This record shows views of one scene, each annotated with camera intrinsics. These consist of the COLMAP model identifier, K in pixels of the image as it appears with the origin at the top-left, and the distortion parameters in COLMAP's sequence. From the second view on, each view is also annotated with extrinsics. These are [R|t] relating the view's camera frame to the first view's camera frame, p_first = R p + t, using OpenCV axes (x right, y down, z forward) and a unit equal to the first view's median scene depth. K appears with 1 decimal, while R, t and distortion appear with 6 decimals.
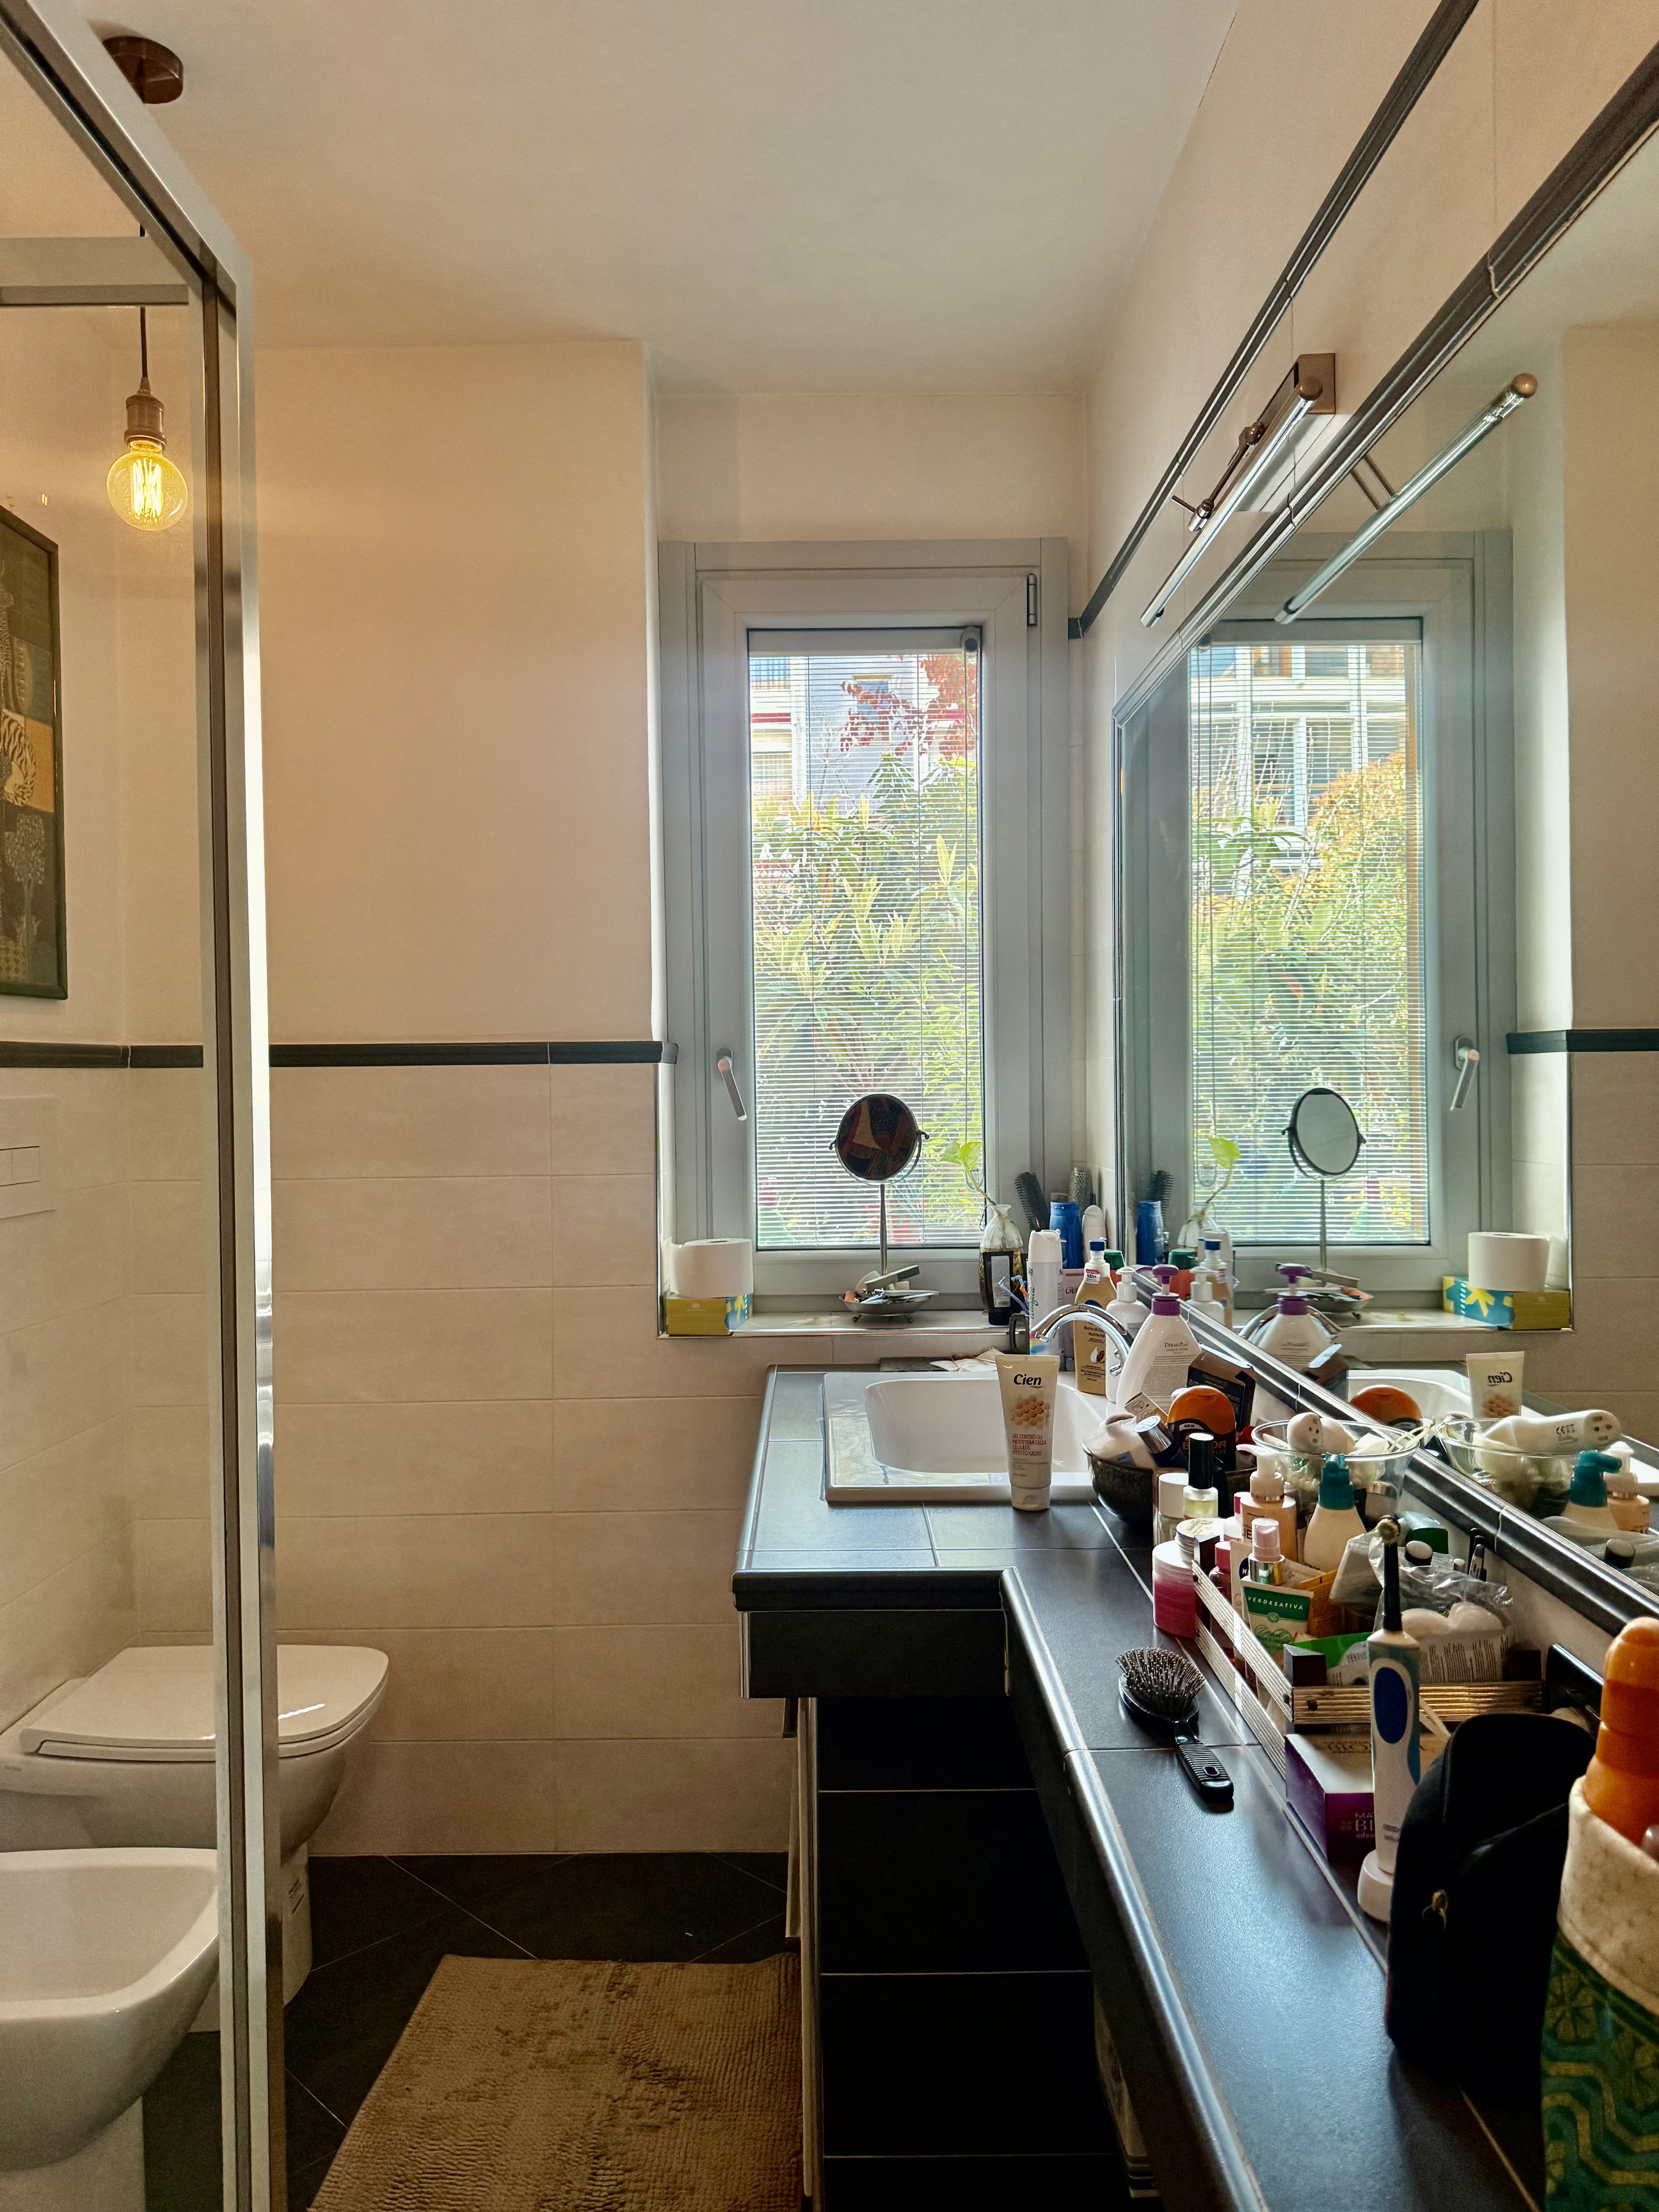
lens RADIAL K [[1571.2, 0, 804.2], [0, 1571.2, 1094.5], [0, 0, 1]] dist [0.110835, -0.180380]
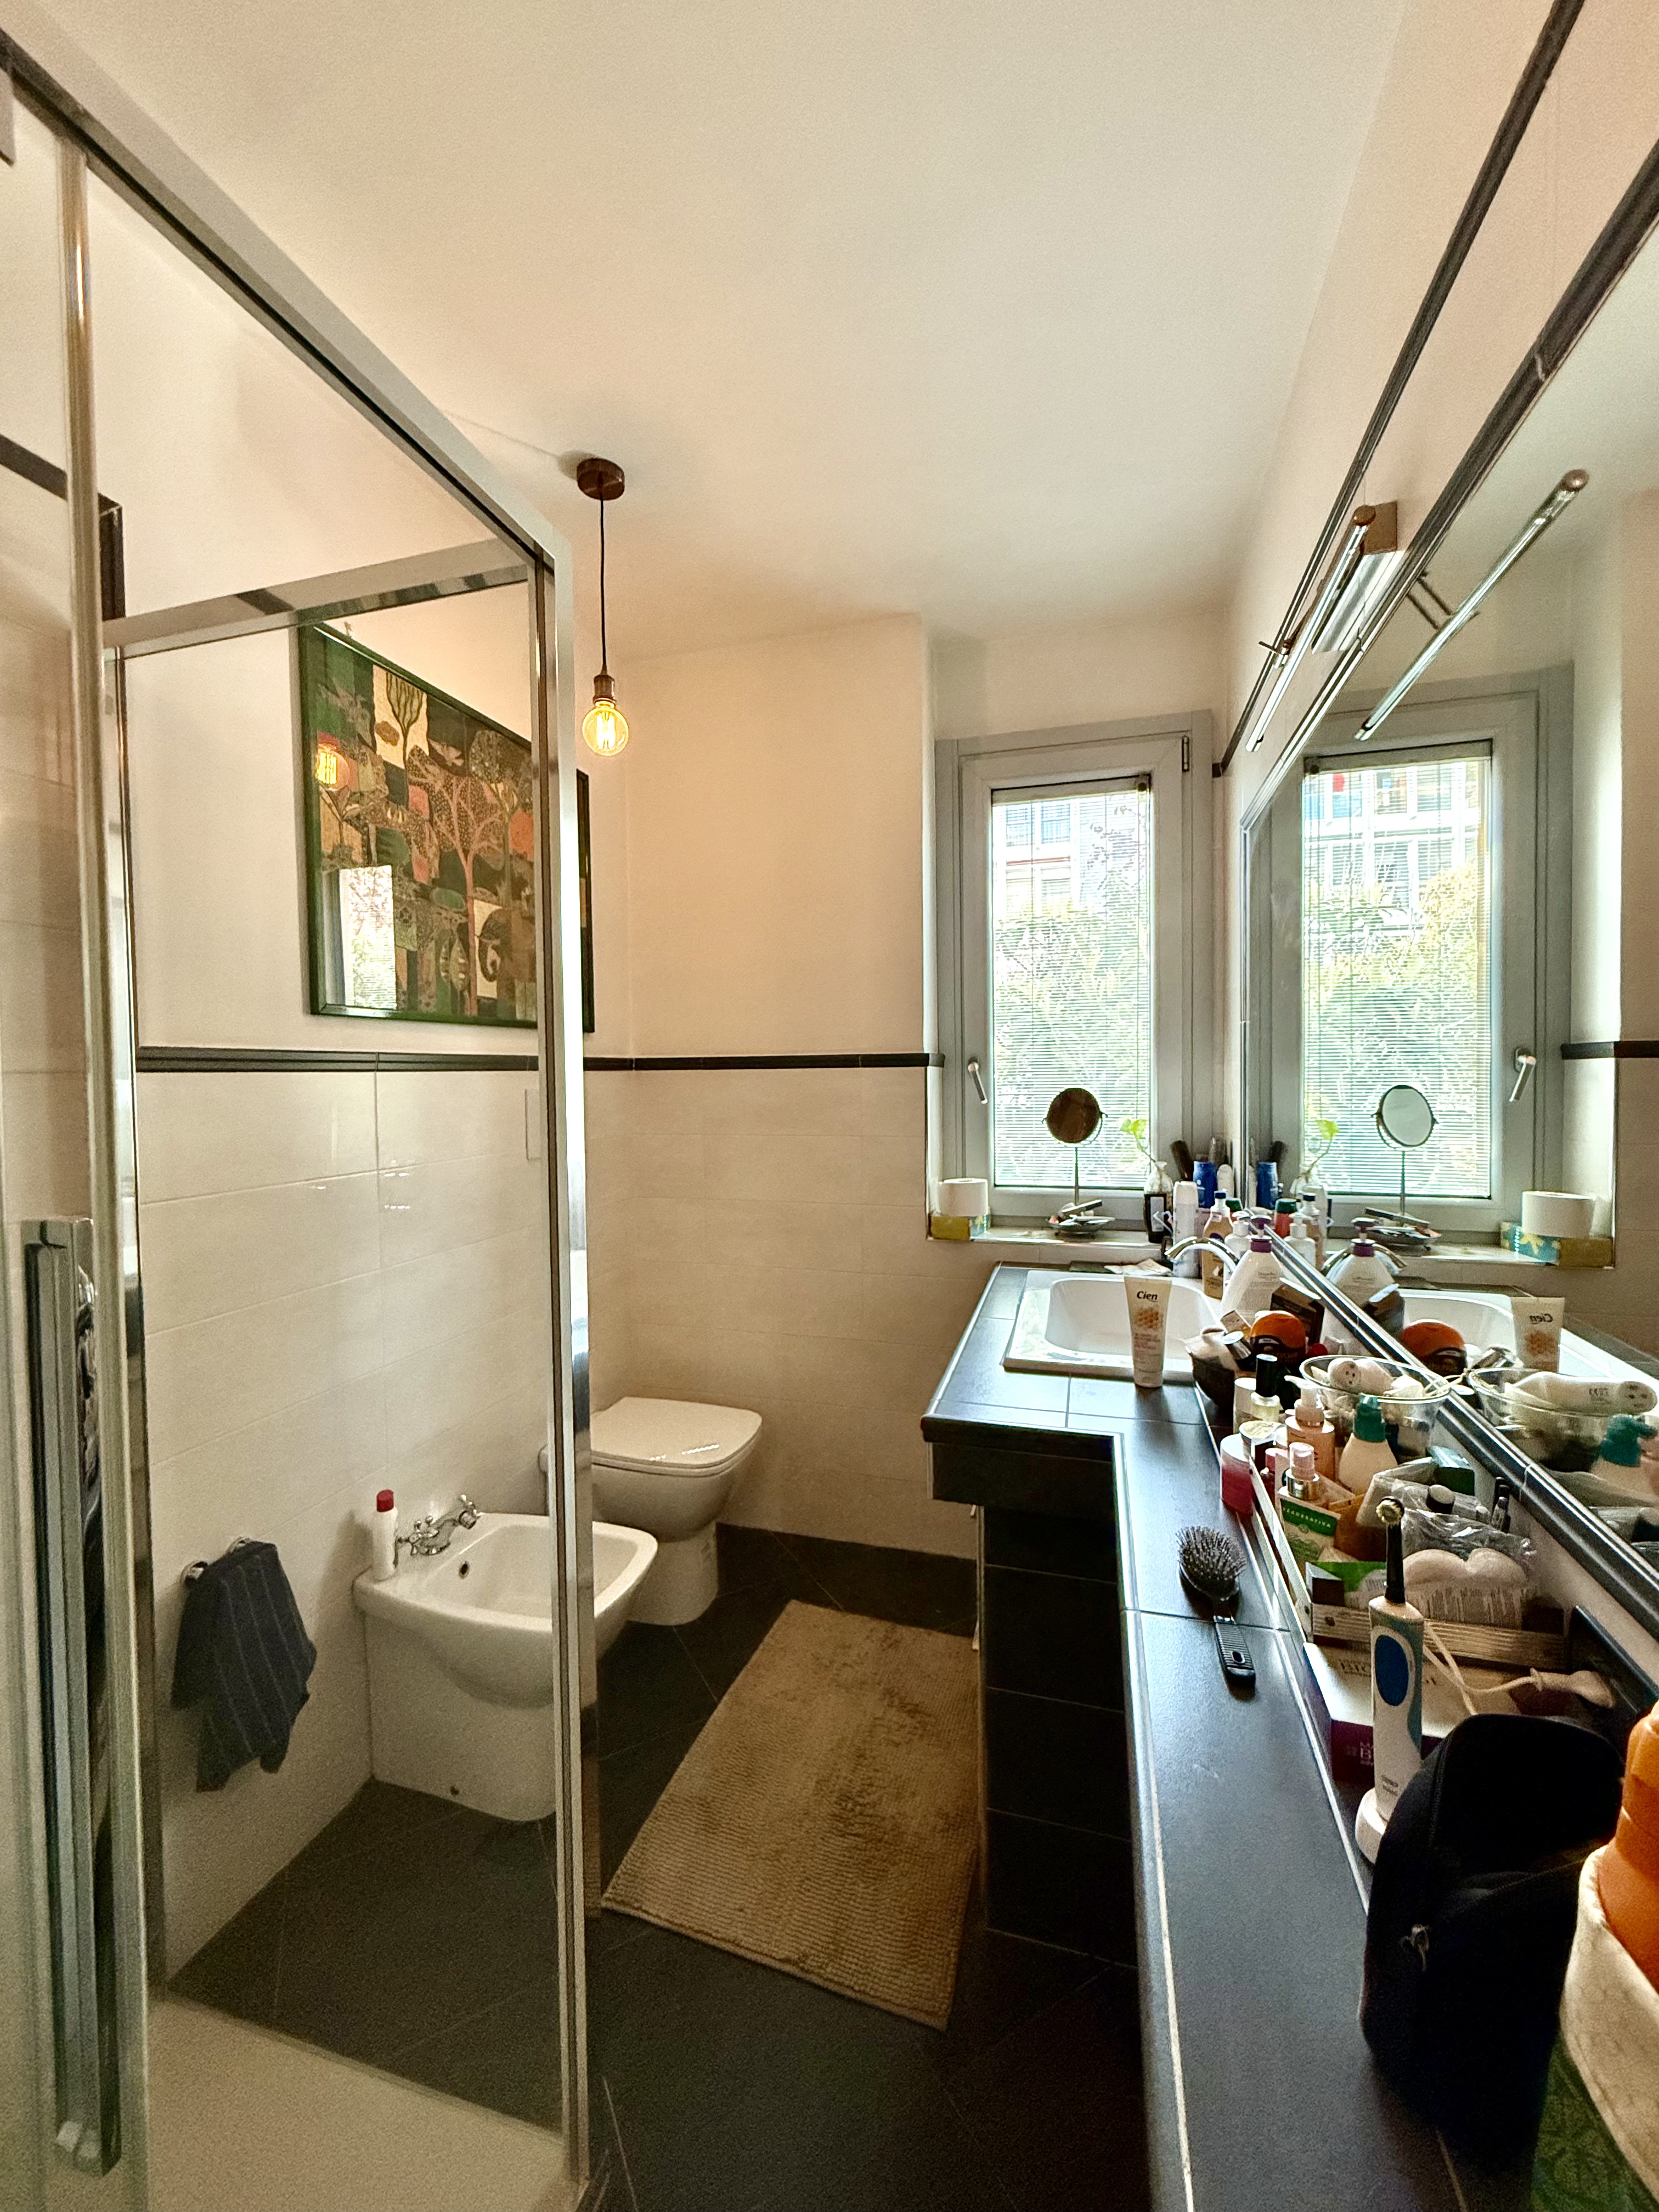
lens RADIAL K [[883.2, 0, 827.6], [0, 883.2, 1098.8], [0, 0, 1]] dist [0.000035, -0.000148]
pose [[0.959866, 0.008498, -0.280329, 0.067360], [-0.003401, 0.999820, 0.018667, -0.004850], [0.280438, -0.016965, 0.959722, 0.133210]]
